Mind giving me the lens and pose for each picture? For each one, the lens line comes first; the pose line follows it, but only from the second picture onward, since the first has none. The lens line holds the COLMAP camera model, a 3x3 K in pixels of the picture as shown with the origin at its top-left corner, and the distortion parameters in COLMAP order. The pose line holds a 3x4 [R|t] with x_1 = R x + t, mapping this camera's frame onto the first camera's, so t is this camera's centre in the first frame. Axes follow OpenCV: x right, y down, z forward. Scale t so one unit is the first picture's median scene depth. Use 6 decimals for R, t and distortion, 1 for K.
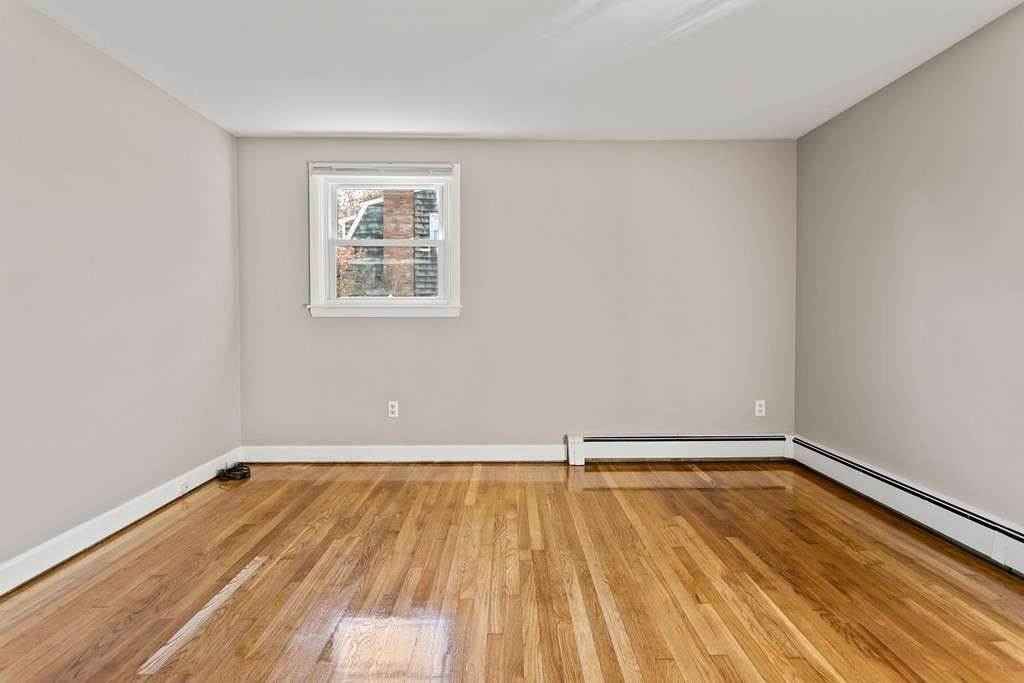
lens RADIAL K [[547.1, 0, 474.4], [0, 547.1, 338.8], [0, 0, 1]] dist [0.031358, 0.000282]
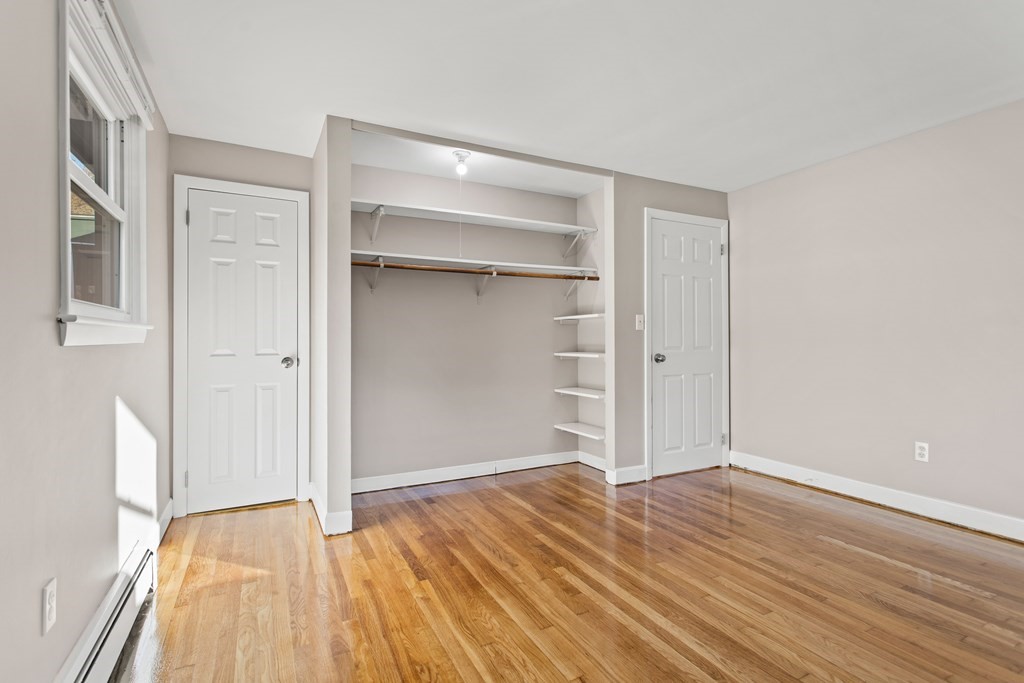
lens RADIAL K [[496.8, 0, 508.7], [0, 496.8, 323.8], [0, 0, 1]] dist [-0.001700, 0.000760]
pose [[-0.888214, -0.011900, -0.459276, 0.869926], [-0.017480, 0.999816, 0.007900, -0.064575], [0.459098, 0.015045, -0.888258, 1.639635]]
